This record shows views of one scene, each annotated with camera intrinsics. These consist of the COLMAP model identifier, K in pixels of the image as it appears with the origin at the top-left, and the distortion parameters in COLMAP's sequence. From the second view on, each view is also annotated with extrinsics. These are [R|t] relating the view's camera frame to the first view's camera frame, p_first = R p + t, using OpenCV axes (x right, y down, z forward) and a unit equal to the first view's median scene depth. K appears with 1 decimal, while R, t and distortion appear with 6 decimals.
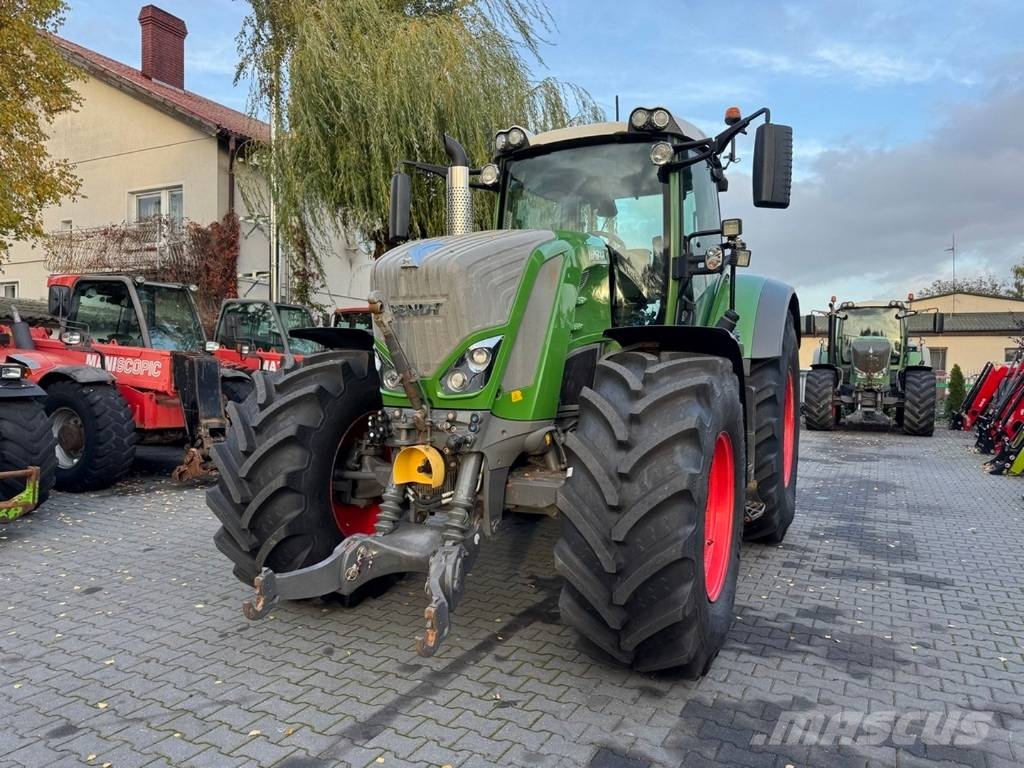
lens RADIAL K [[722.0, 0, 518.0], [0, 722.0, 390.4], [0, 0, 1]] dist [0.039138, -0.048700]
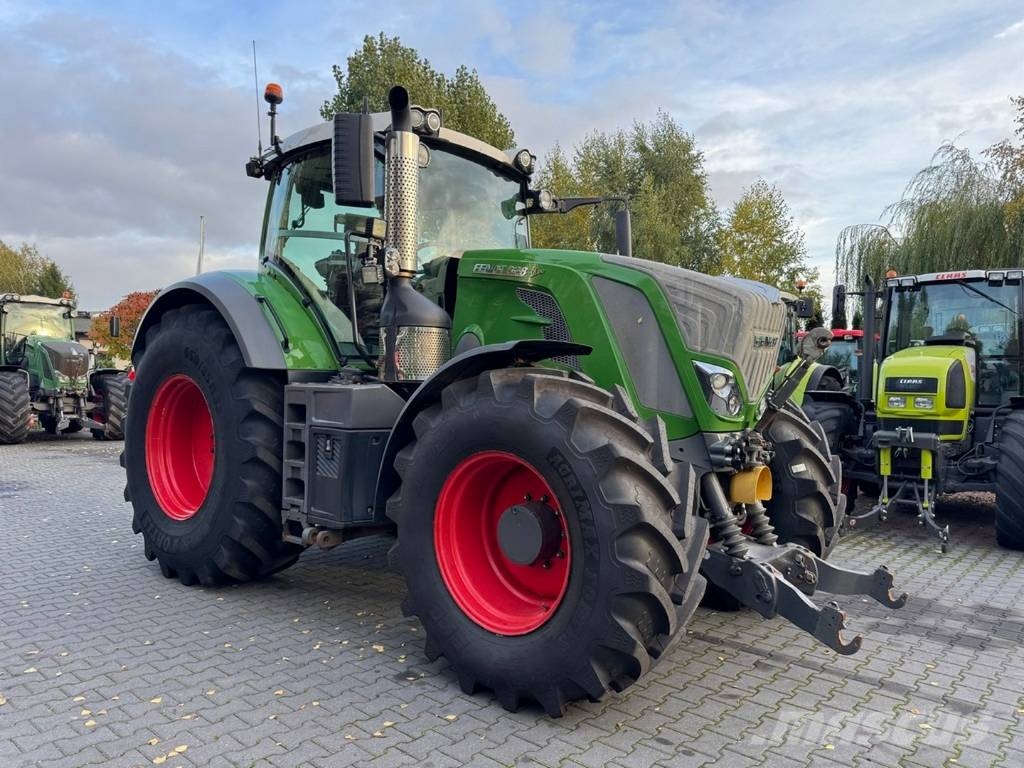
lens RADIAL K [[722.0, 0, 515.8], [0, 722.0, 382.9], [0, 0, 1]] dist [0.039138, -0.048700]
pose [[0.239062, -0.008160, 0.970970, -1.041466], [0.014569, 0.999882, 0.004816, -0.047546], [-0.970895, 0.012994, 0.239153, 0.872483]]
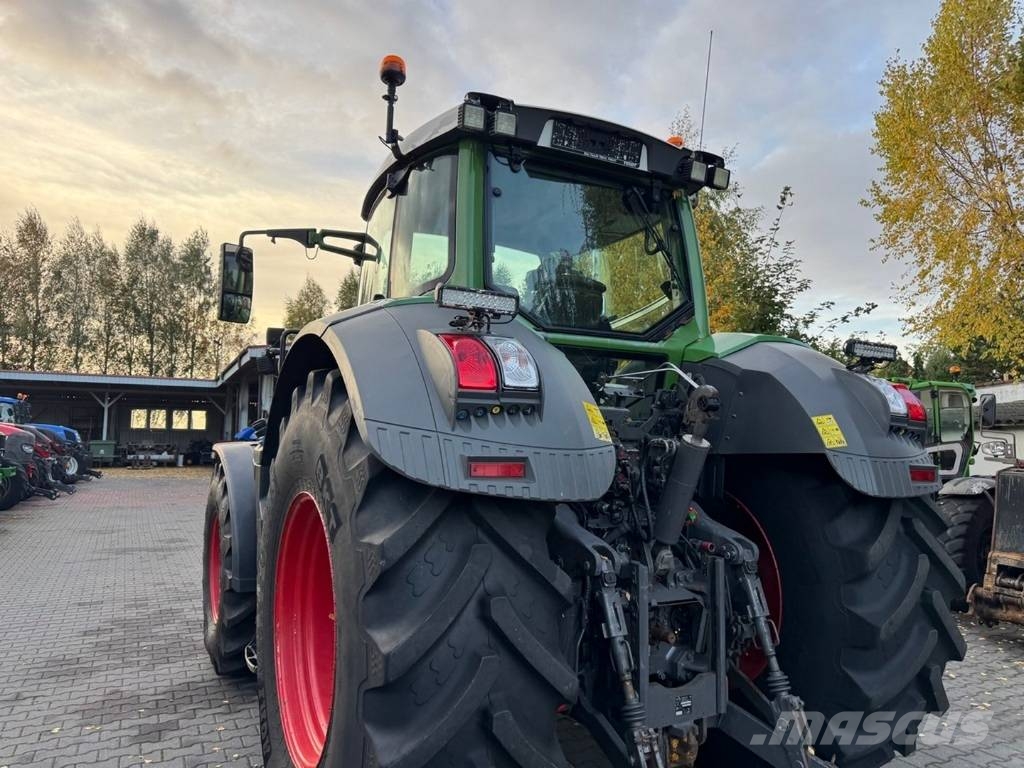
lens RADIAL K [[722.0, 0, 515.7], [0, 722.0, 379.9], [0, 0, 1]] dist [0.039138, -0.048700]
pose [[-0.582800, -0.092214, -0.807366, 0.958079], [-0.049247, 0.995722, -0.078179, -0.104392], [0.811122, -0.005802, -0.584848, 1.953382]]
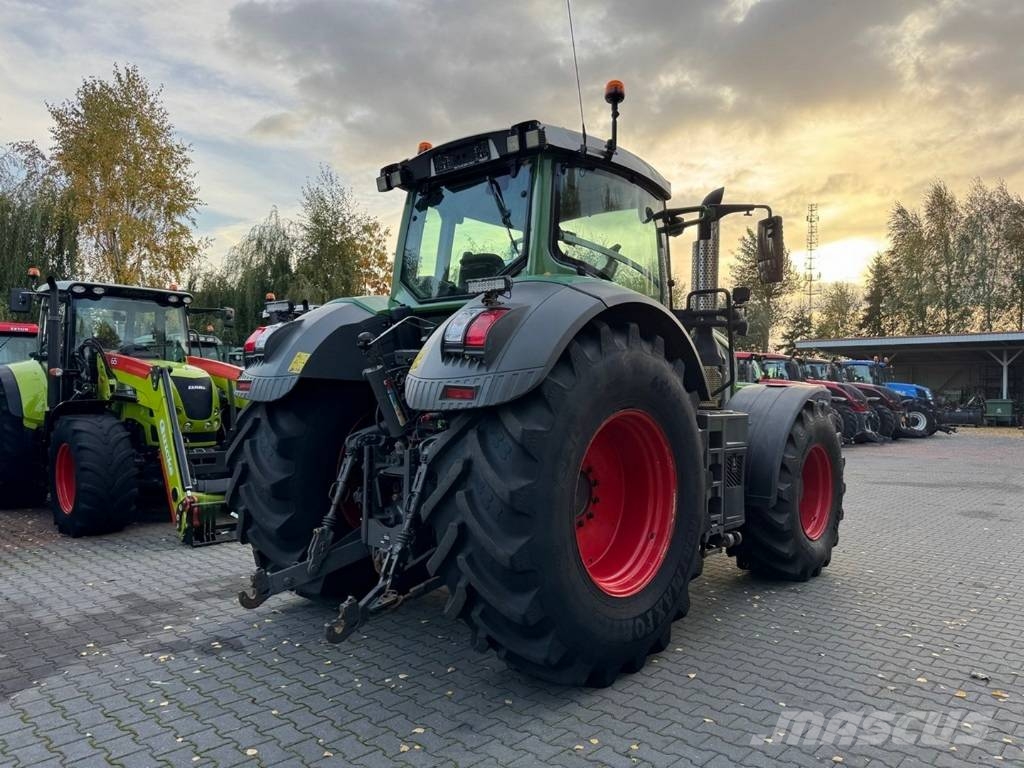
lens RADIAL K [[722.0, 0, 517.5], [0, 722.0, 382.6], [0, 0, 1]] dist [0.039138, -0.048700]
pose [[-0.961125, -0.020555, 0.275346, -0.138724], [-0.015108, 0.999646, 0.021890, -0.116108], [-0.275699, 0.016880, -0.961096, 2.611377]]
